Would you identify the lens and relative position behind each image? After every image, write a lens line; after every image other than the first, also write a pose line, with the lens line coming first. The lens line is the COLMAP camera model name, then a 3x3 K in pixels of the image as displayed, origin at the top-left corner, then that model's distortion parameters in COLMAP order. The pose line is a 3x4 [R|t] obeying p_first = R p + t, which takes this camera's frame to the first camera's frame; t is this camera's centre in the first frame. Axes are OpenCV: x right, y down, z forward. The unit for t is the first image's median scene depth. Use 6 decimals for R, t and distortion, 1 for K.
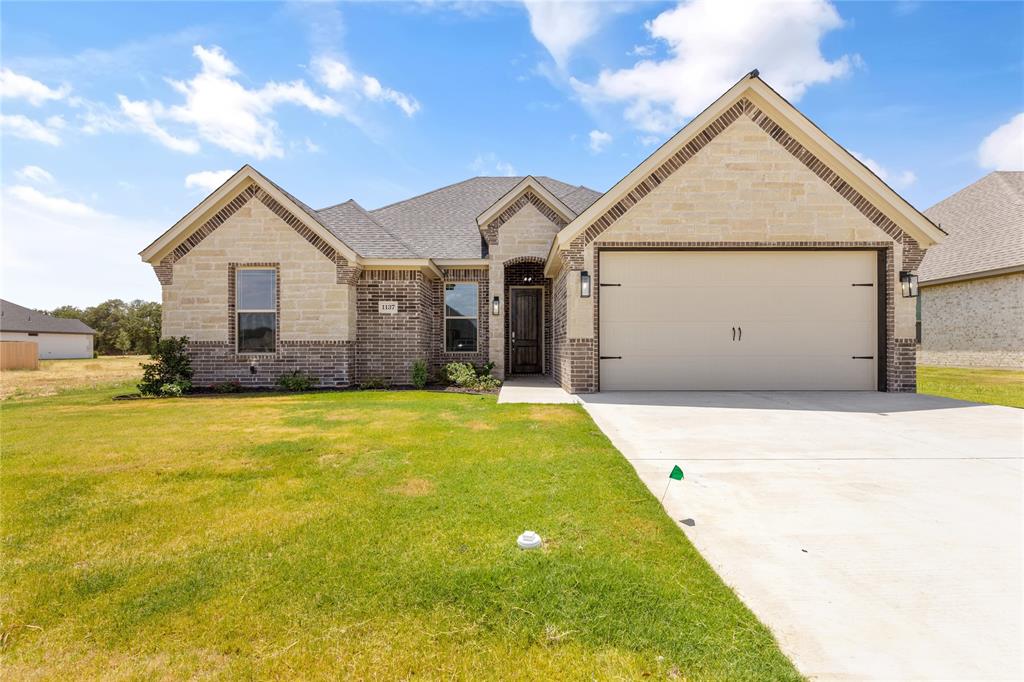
lens RADIAL K [[462.7, 0, 513.3], [0, 462.7, 342.4], [0, 0, 1]] dist [0.004890, -0.001068]
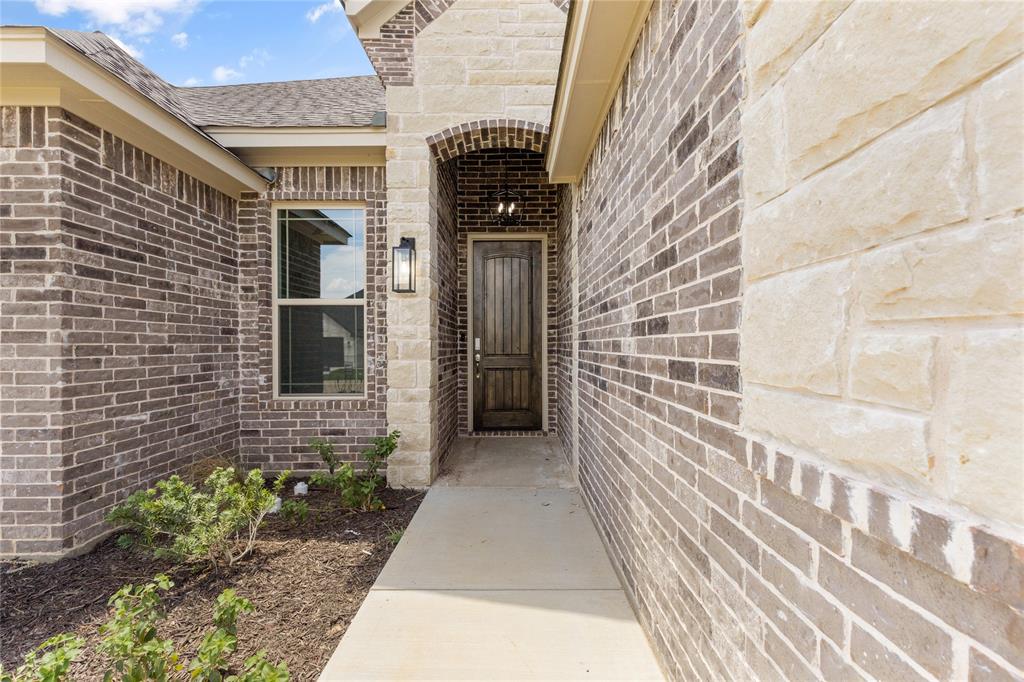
lens RADIAL K [[462.7, 0, 514.1], [0, 462.7, 345.8], [0, 0, 1]] dist [0.004890, -0.001068]
pose [[0.999993, -0.002763, 0.002682, 0.048544], [0.002726, 0.999903, 0.013635, -0.028991], [-0.002720, -0.013627, 0.999903, 0.781072]]
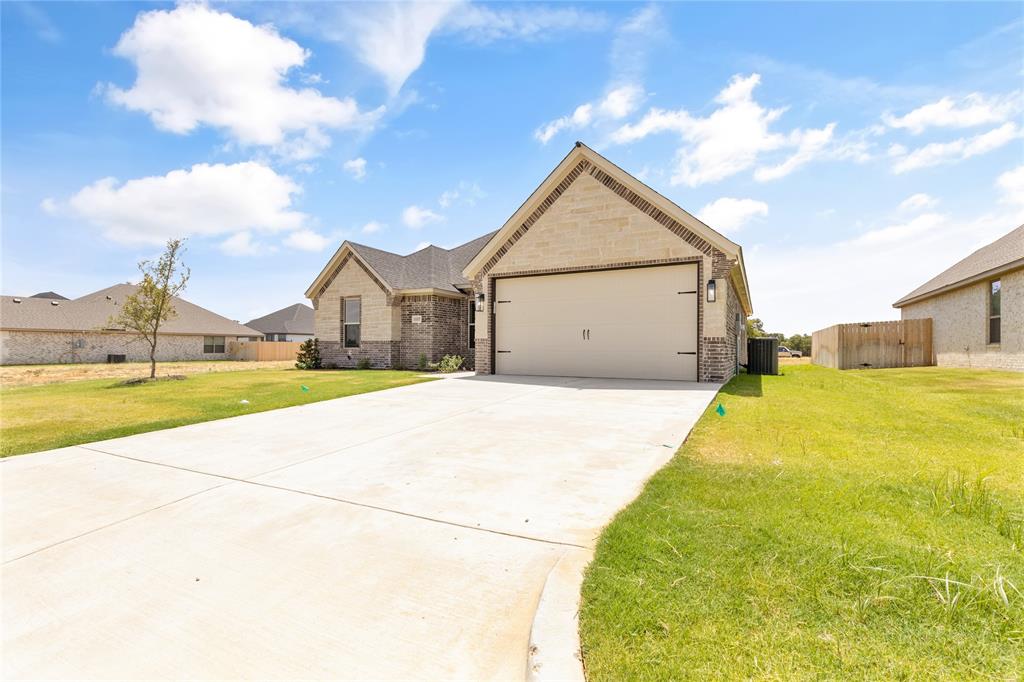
lens RADIAL K [[462.7, 0, 508.0], [0, 462.7, 342.2], [0, 0, 1]] dist [0.004890, -0.001068]
pose [[0.876718, -0.001350, -0.481003, 0.791562], [-0.000530, 0.999993, -0.003772, 0.007814], [0.481005, 0.003562, 0.876711, -0.235672]]
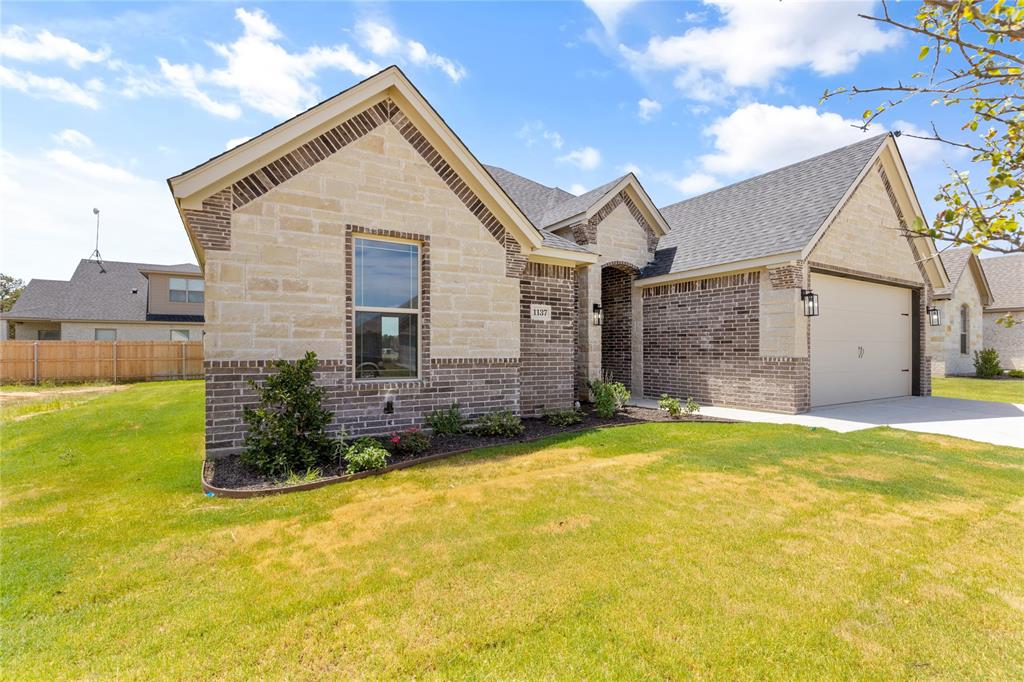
lens RADIAL K [[462.7, 0, 516.1], [0, 462.7, 345.7], [0, 0, 1]] dist [0.004890, -0.001068]
pose [[0.852801, 0.007968, 0.522175, -0.733422], [-0.010604, 0.999942, 0.002060, -0.024088], [-0.522128, -0.007294, 0.852836, 0.395650]]
